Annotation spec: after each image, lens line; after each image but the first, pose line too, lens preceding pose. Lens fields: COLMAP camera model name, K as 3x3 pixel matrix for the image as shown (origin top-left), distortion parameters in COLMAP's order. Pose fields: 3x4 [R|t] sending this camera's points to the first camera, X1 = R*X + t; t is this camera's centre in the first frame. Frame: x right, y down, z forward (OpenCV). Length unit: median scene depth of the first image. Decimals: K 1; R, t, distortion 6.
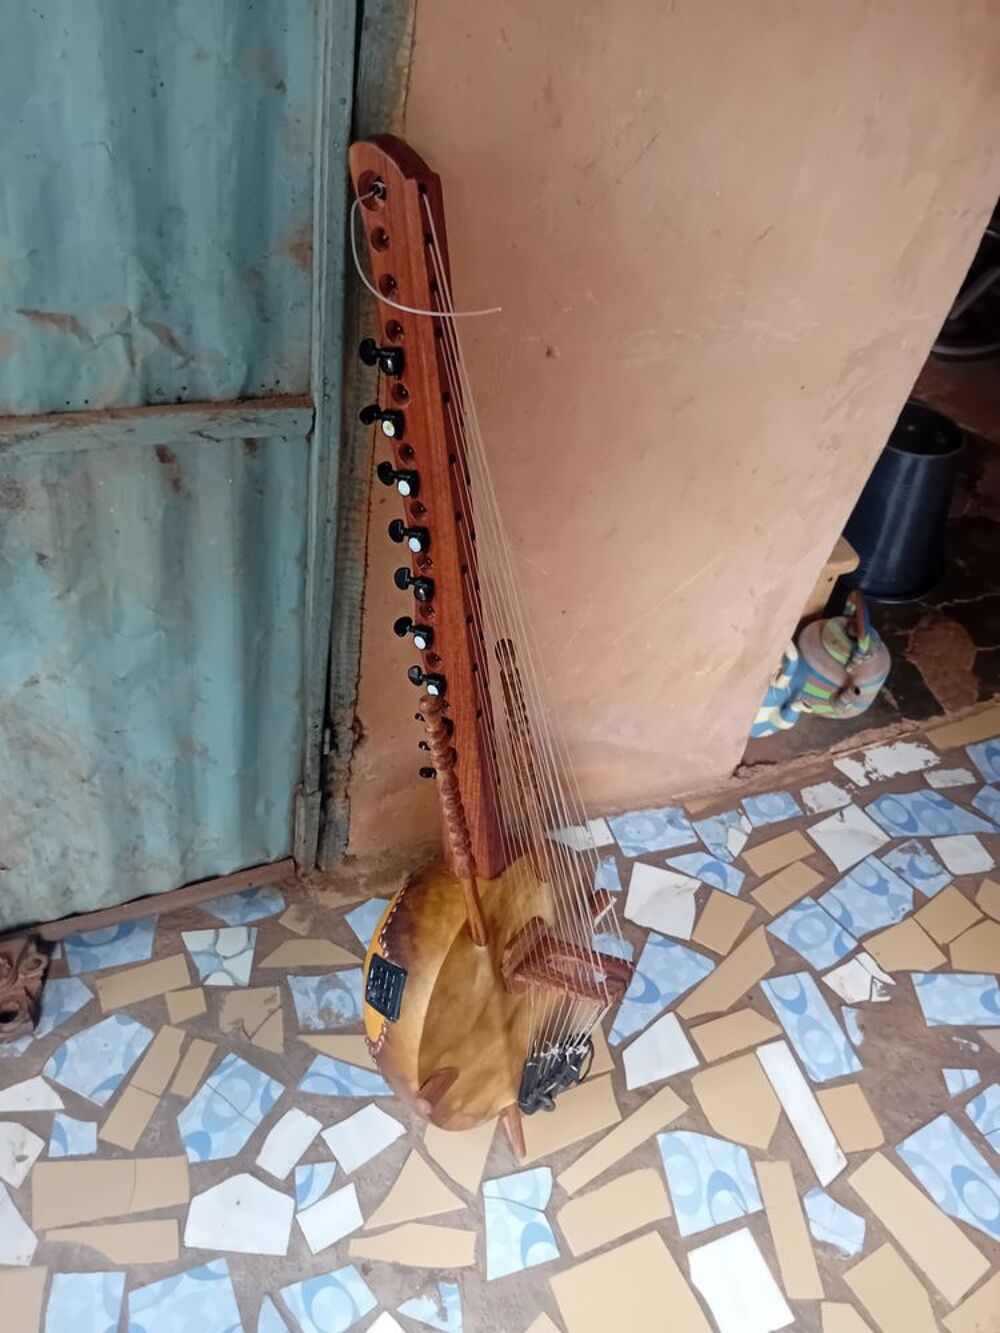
lens RADIAL K [[1058.3, 0, 488.9], [0, 1058.3, 659.1], [0, 0, 1]] dist [0.015158, -0.071108]
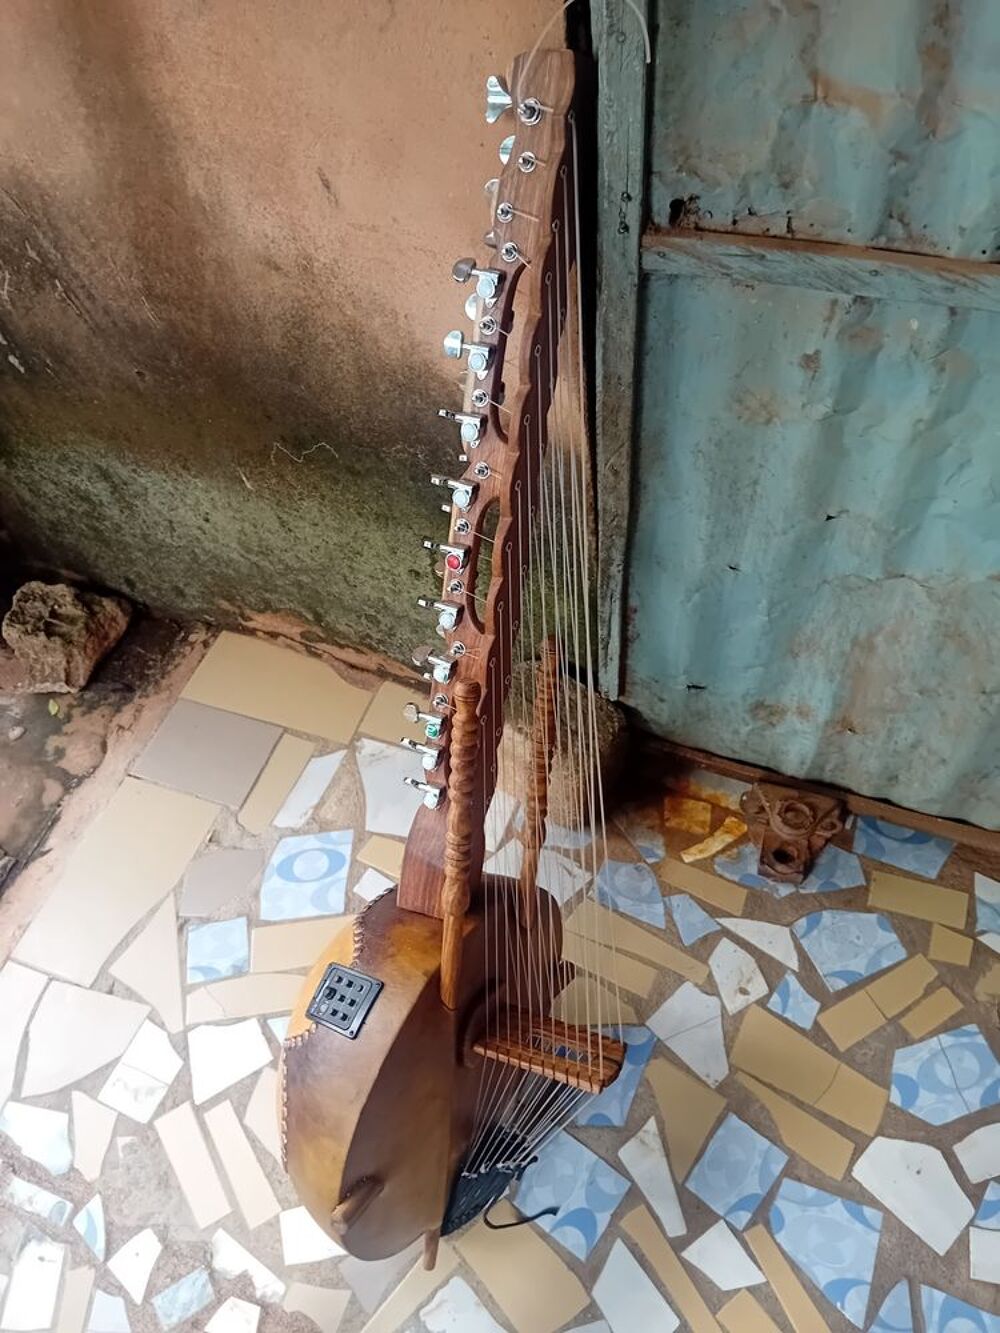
lens RADIAL K [[1058.3, 0, 509.0], [0, 1058.3, 674.3], [0, 0, 1]] dist [0.015158, -0.071108]
pose [[0.703324, 0.450783, -0.549664, -0.171804], [-0.348531, 0.892582, 0.286049, -0.014137], [0.619566, -0.009610, 0.784886, 0.052431]]
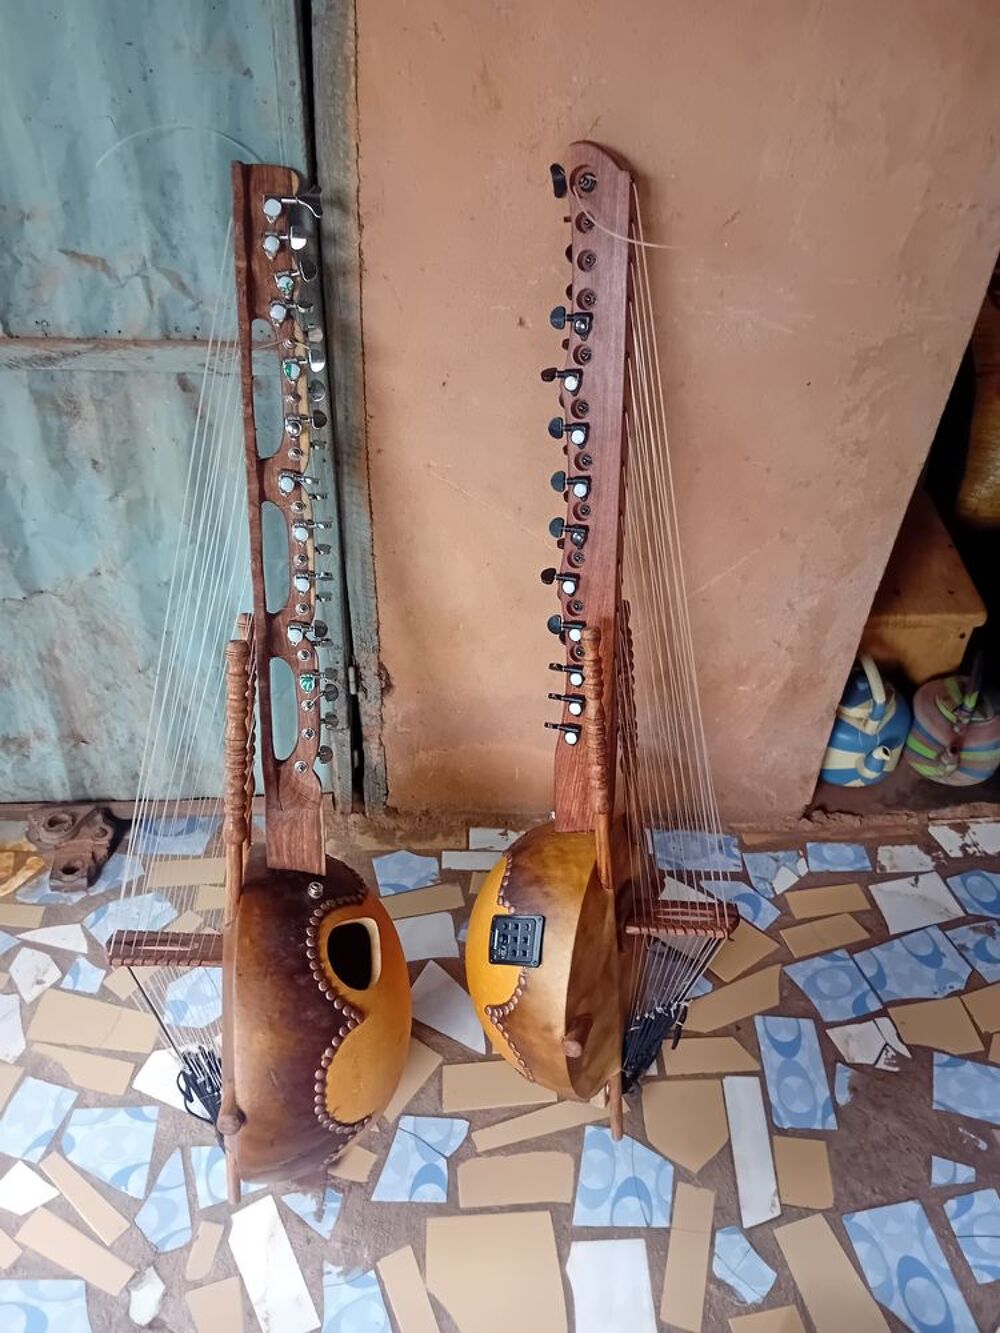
lens RADIAL K [[1058.3, 0, 490.3], [0, 1058.3, 657.7], [0, 0, 1]] dist [0.015158, -0.071108]
pose [[0.936928, 0.138242, -0.321023, 0.346843], [-0.165243, 0.984528, -0.058304, 0.097857], [0.307996, 0.107673, 0.945275, -0.005631]]
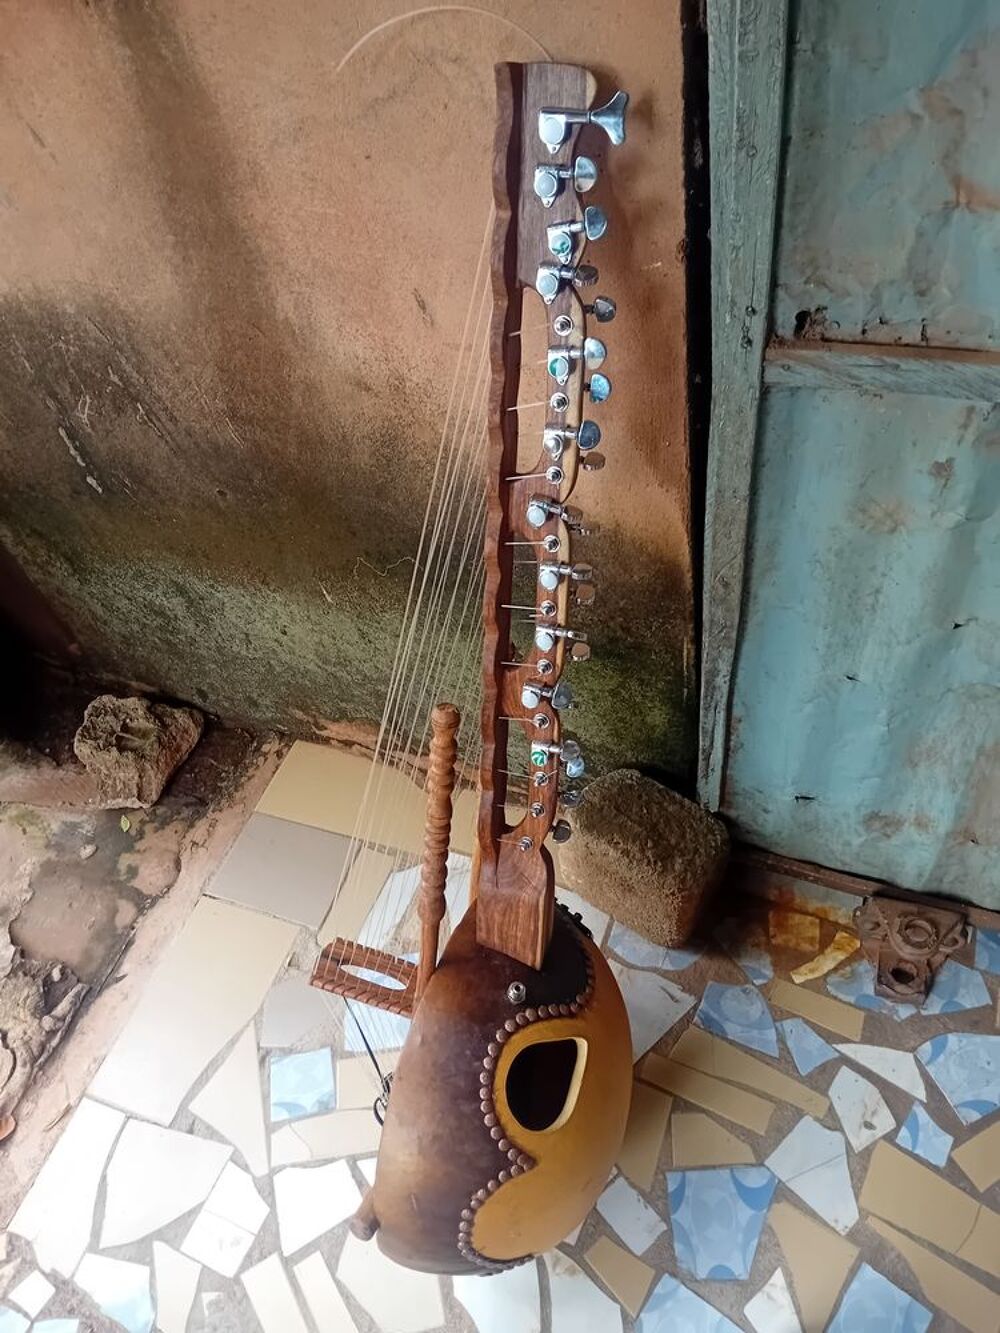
lens RADIAL K [[1058.3, 0, 508.4], [0, 1058.3, 673.5], [0, 0, 1]] dist [0.015158, -0.071108]
pose [[0.692444, 0.391040, -0.606308, -0.242579], [-0.313785, 0.919961, 0.234969, -0.020404], [0.649662, 0.027547, 0.759724, 0.053233]]
